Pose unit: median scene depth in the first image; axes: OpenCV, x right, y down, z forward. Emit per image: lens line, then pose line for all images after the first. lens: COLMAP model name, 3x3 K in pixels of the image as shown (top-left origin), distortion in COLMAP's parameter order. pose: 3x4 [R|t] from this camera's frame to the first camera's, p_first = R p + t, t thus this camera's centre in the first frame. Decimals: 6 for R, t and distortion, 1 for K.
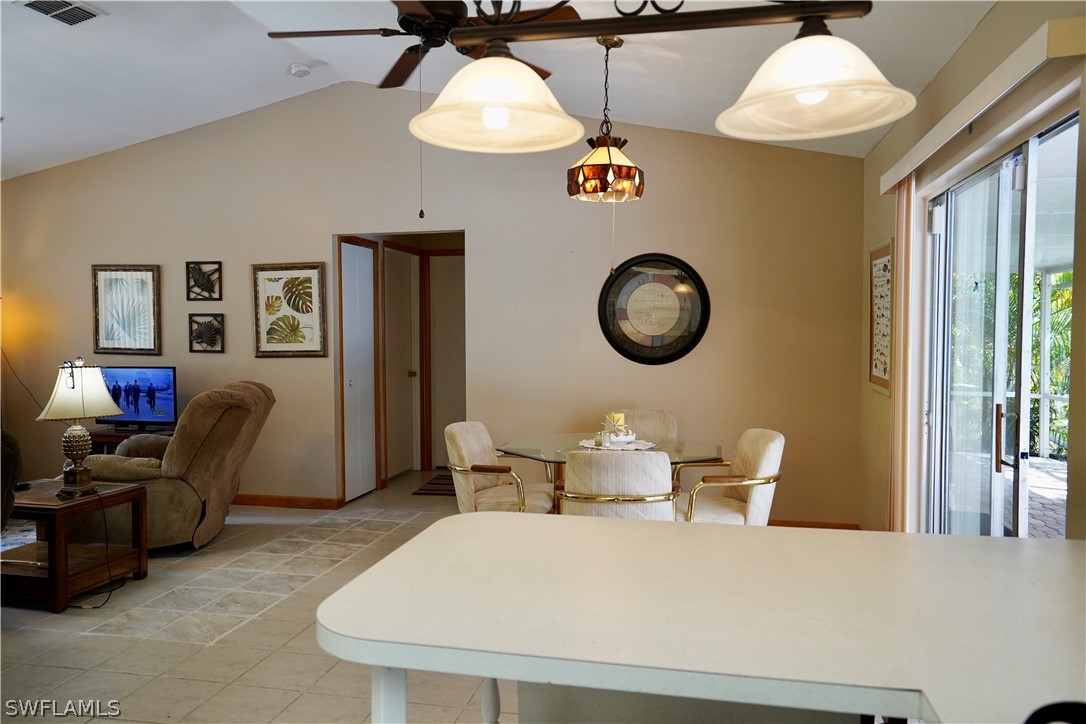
lens RADIAL K [[791.6, 0, 543.0], [0, 791.6, 362.0], [0, 0, 1]] dist [0.003002, 0.060934]
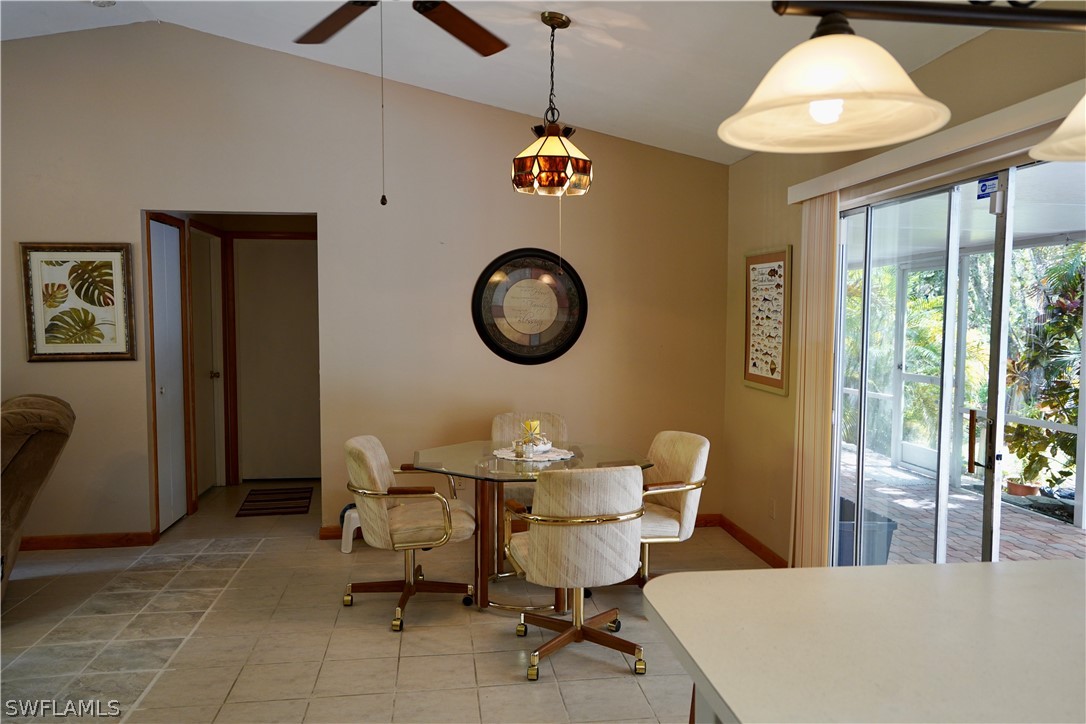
lens RADIAL K [[791.6, 0, 543.0], [0, 791.6, 362.0], [0, 0, 1]] dist [0.003002, 0.060934]
pose [[0.939582, -0.015137, 0.341989, -0.181498], [0.008316, 0.999736, 0.021401, -0.021132], [-0.342223, -0.017264, 0.939460, 0.098037]]
